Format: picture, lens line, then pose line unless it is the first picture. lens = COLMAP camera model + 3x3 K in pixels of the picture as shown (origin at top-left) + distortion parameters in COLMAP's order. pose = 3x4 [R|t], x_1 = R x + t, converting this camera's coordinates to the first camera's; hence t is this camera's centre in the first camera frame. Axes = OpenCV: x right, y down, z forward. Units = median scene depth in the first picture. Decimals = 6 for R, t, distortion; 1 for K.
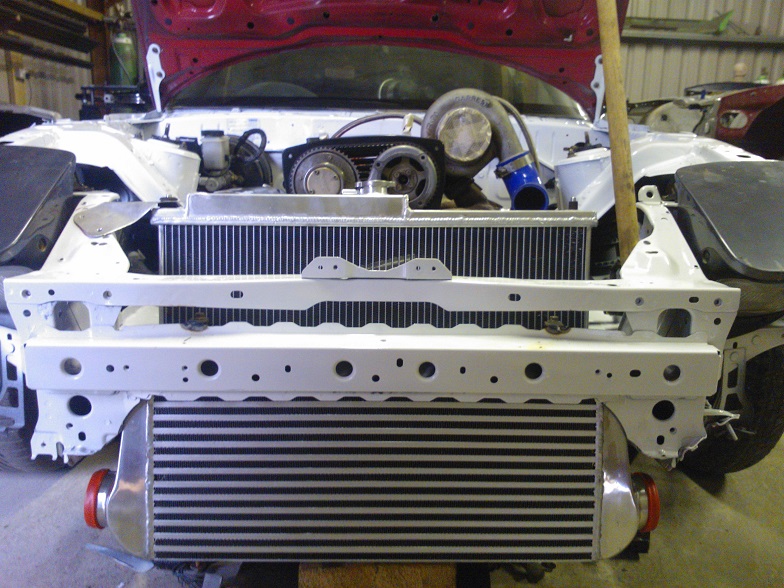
lens RADIAL K [[663.0, 0, 392.0], [0, 663.0, 294.0], [0, 0, 1]] dist [0.139496, -0.313797]
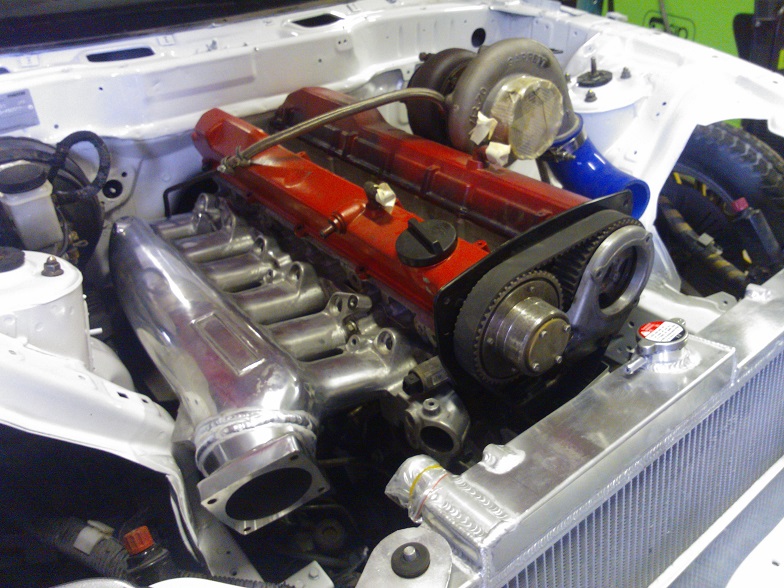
lens RADIAL K [[663.0, 0, 392.0], [0, 663.0, 294.0], [0, 0, 1]] dist [0.139496, -0.313797]
pose [[0.792530, -0.358849, 0.493077, -0.522770], [0.165835, 0.904891, 0.392008, -0.499800], [-0.586852, -0.228909, 0.776663, 0.736485]]
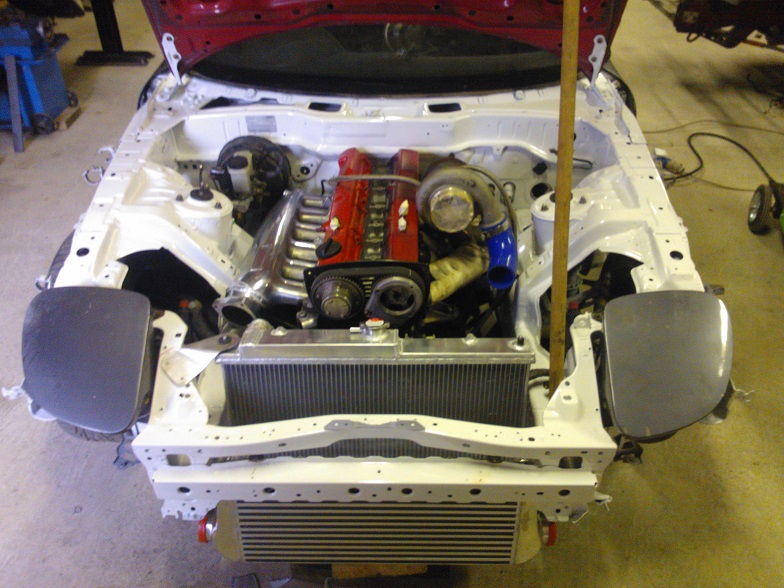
lens RADIAL K [[663.0, 0, 392.0], [0, 663.0, 294.0], [0, 0, 1]] dist [0.139496, -0.313797]
pose [[0.999400, 0.003670, -0.034443, 0.060255], [0.011291, 0.905533, 0.424126, -0.843451], [0.032746, -0.424260, 0.904948, -0.198606]]
